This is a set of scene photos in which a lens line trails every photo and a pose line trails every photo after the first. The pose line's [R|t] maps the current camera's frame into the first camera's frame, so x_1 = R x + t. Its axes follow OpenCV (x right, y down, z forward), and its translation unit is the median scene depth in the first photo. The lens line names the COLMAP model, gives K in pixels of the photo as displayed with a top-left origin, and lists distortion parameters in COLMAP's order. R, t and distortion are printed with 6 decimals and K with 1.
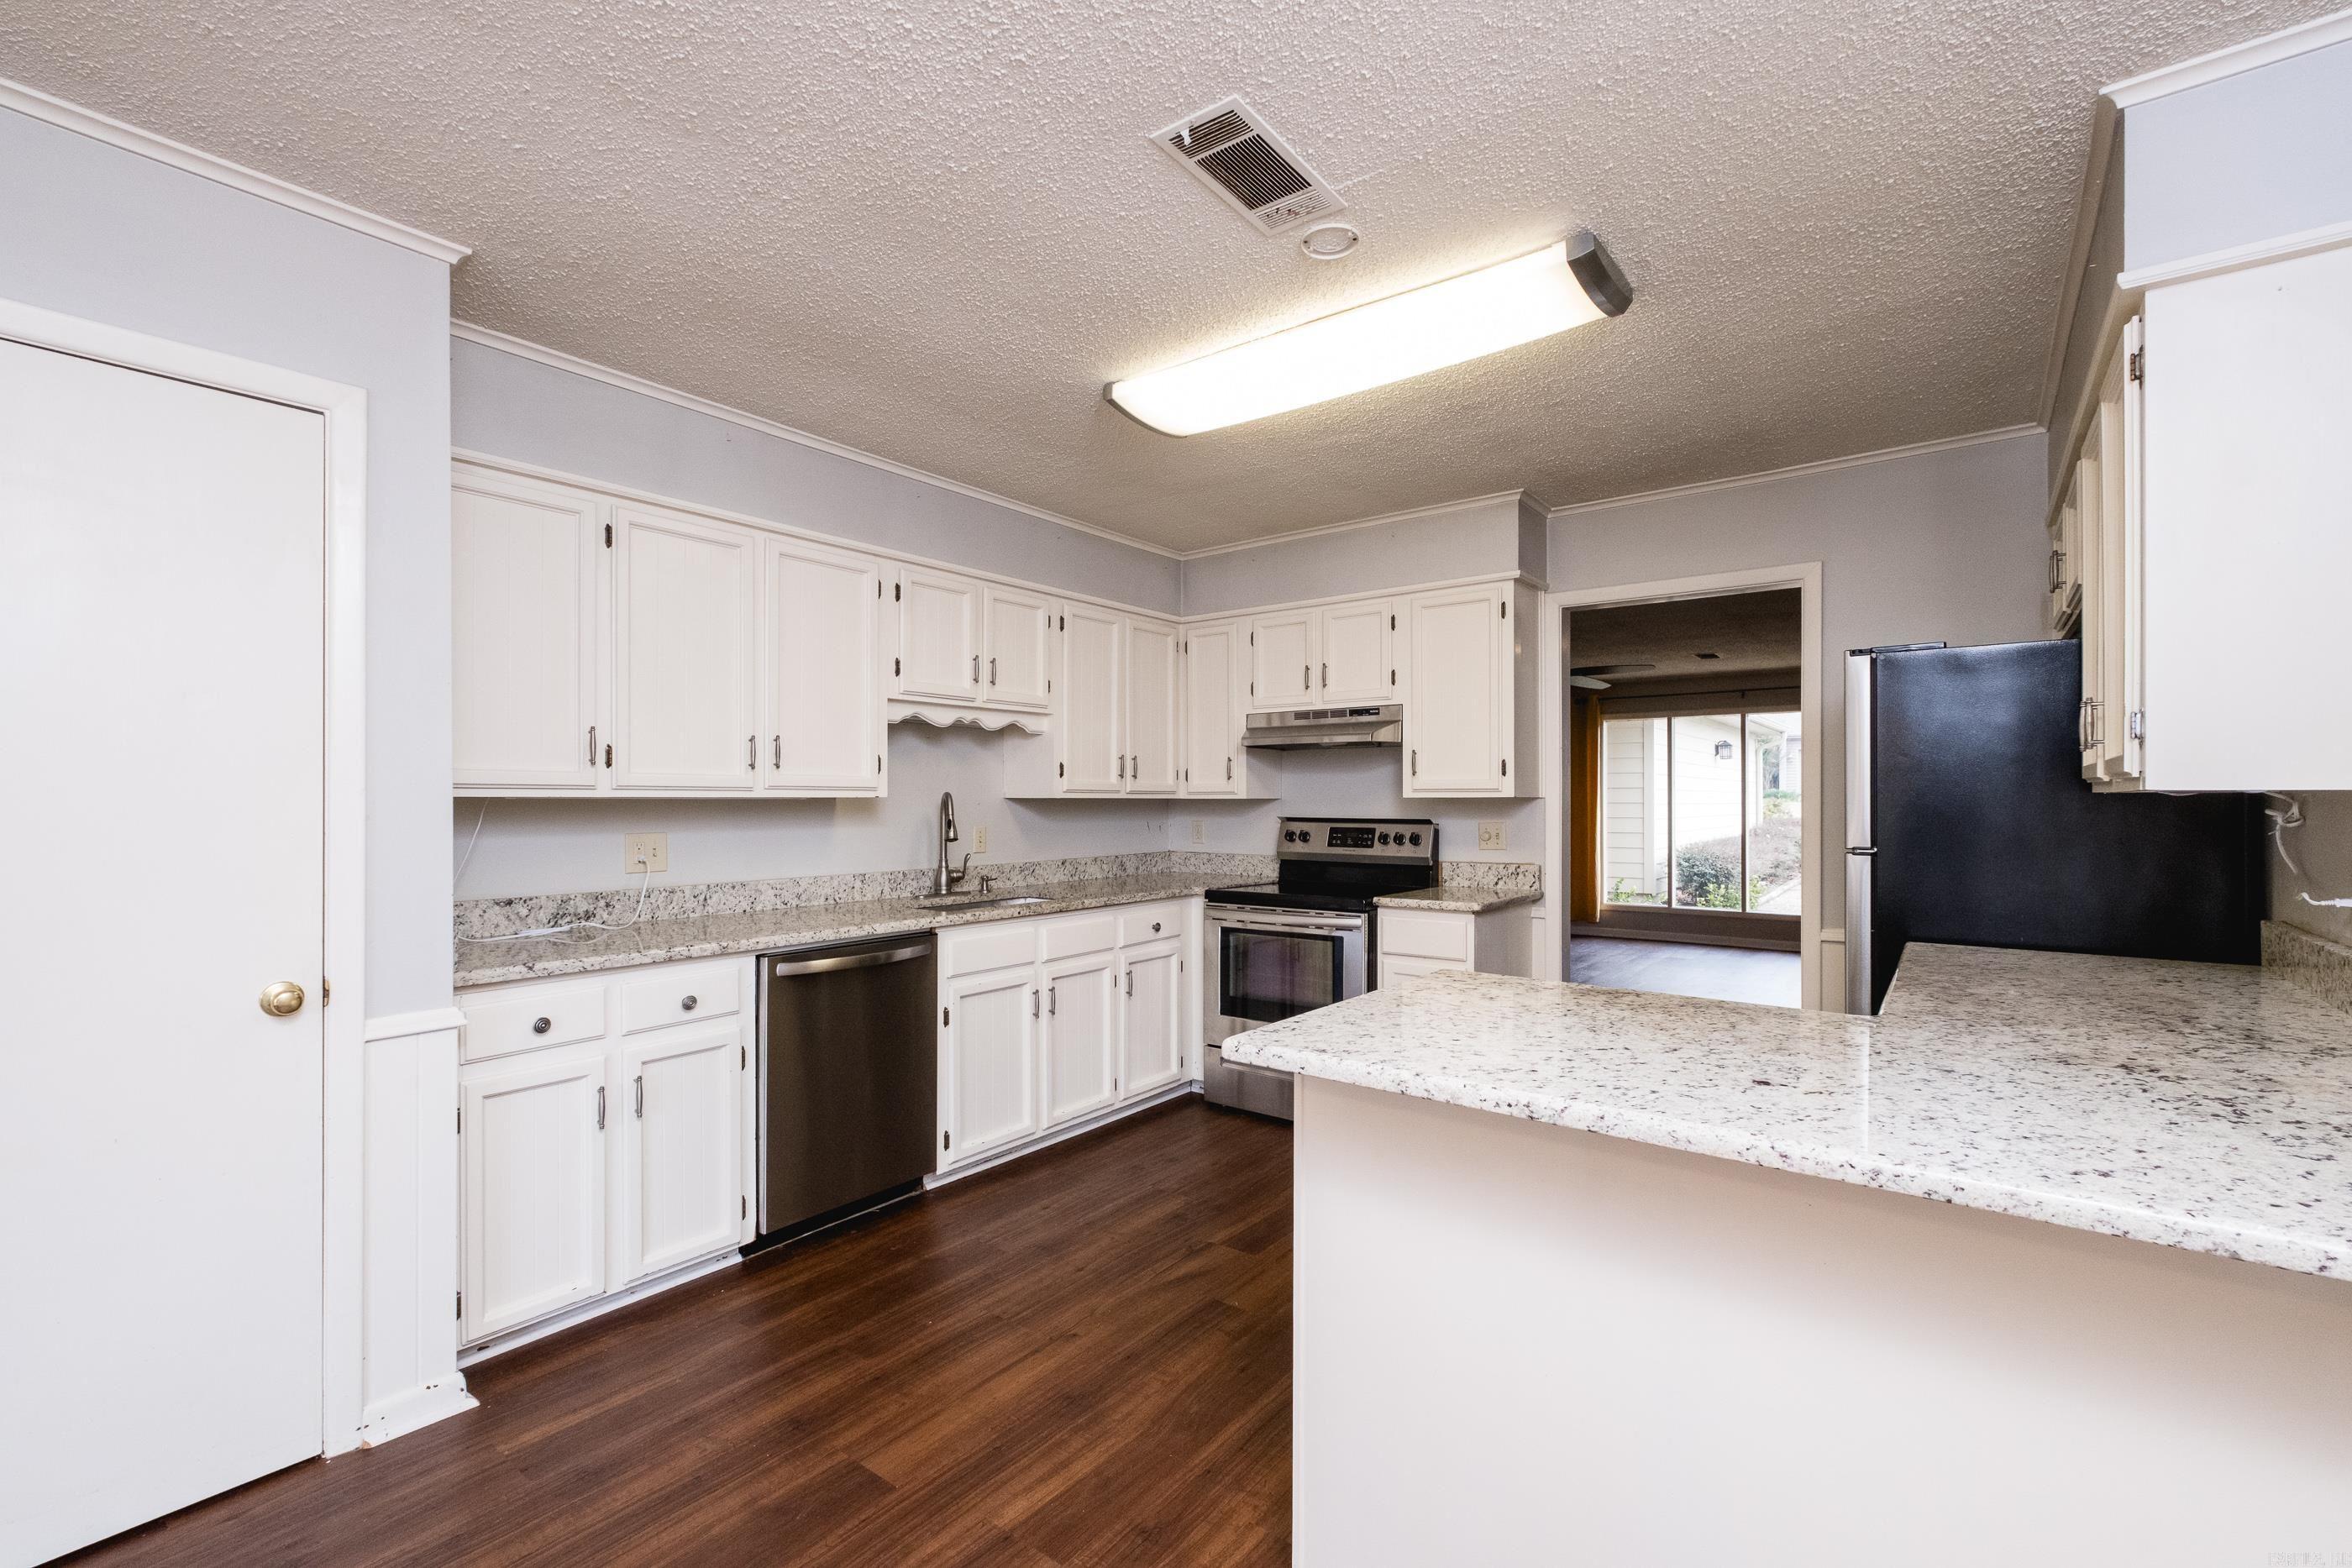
lens RADIAL K [[1012.4, 0, 1183.8], [0, 1012.4, 802.6], [0, 0, 1]] dist [0.007445, -0.004865]
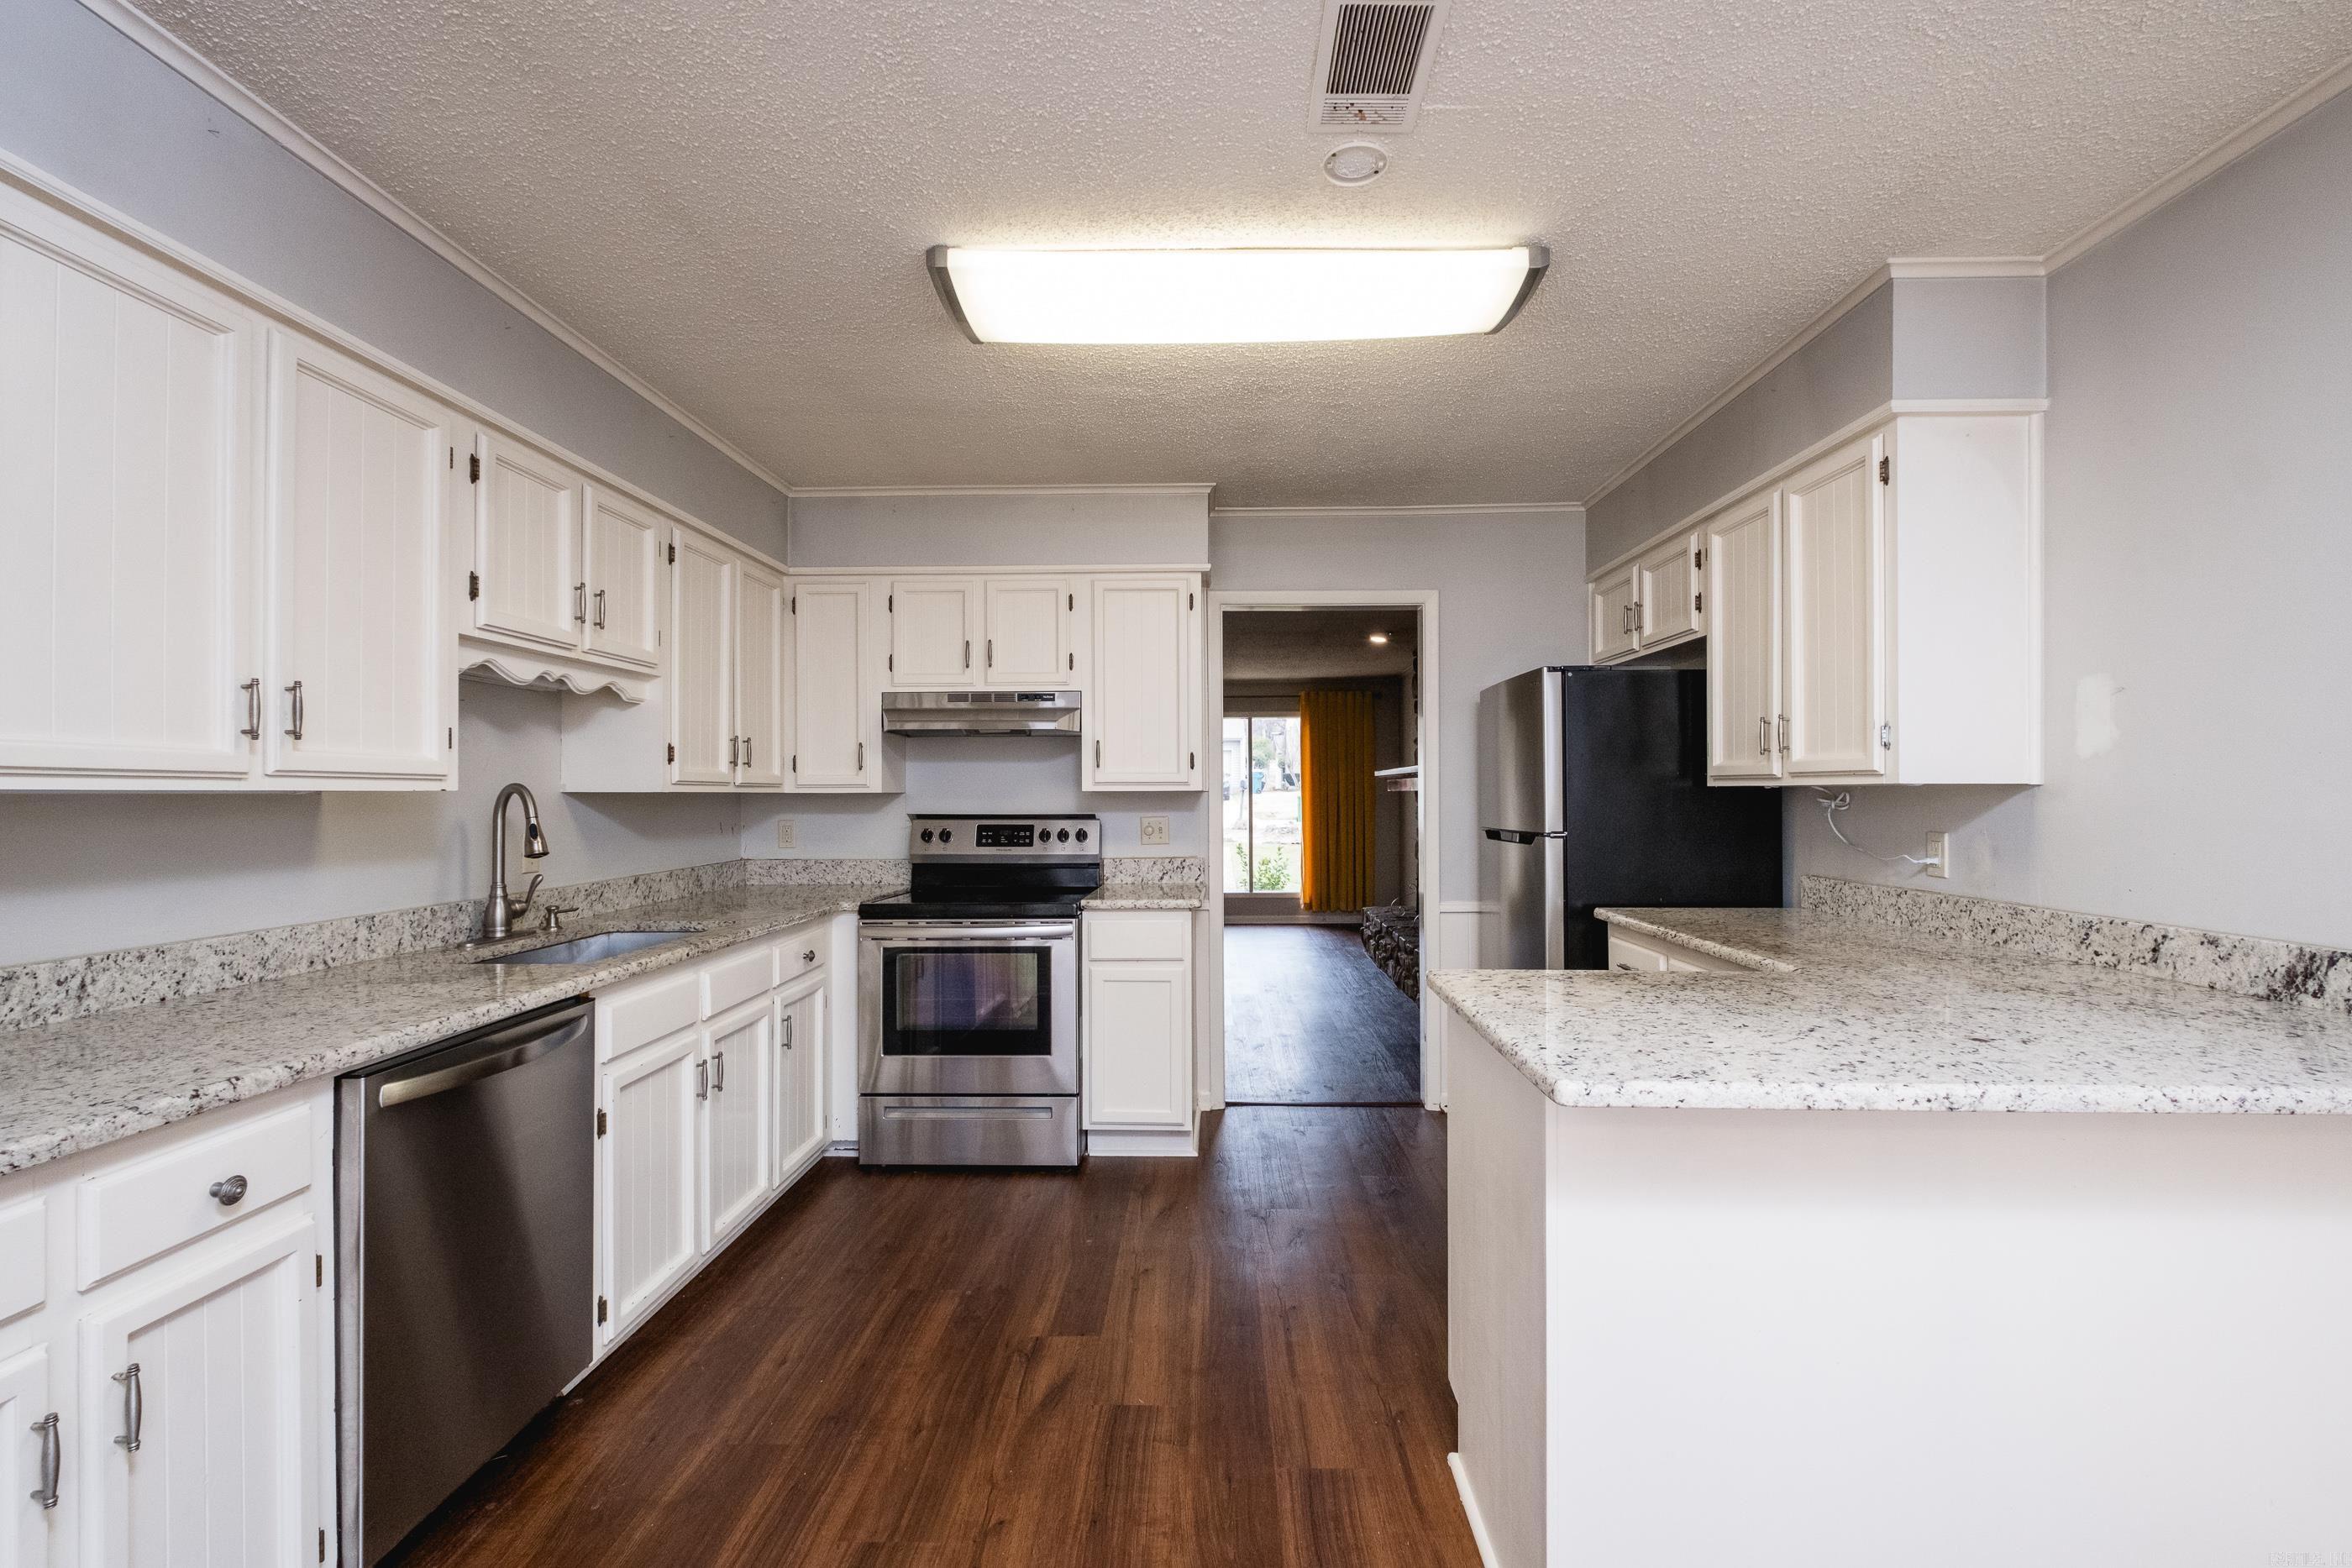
lens RADIAL K [[1012.4, 0, 1191.1], [0, 1012.4, 786.7], [0, 0, 1]] dist [0.007445, -0.004865]
pose [[0.807540, 0.001889, 0.589809, -0.315979], [0.004685, 0.999943, -0.009617, 0.000464], [-0.589794, 0.010529, 0.807485, 0.236565]]
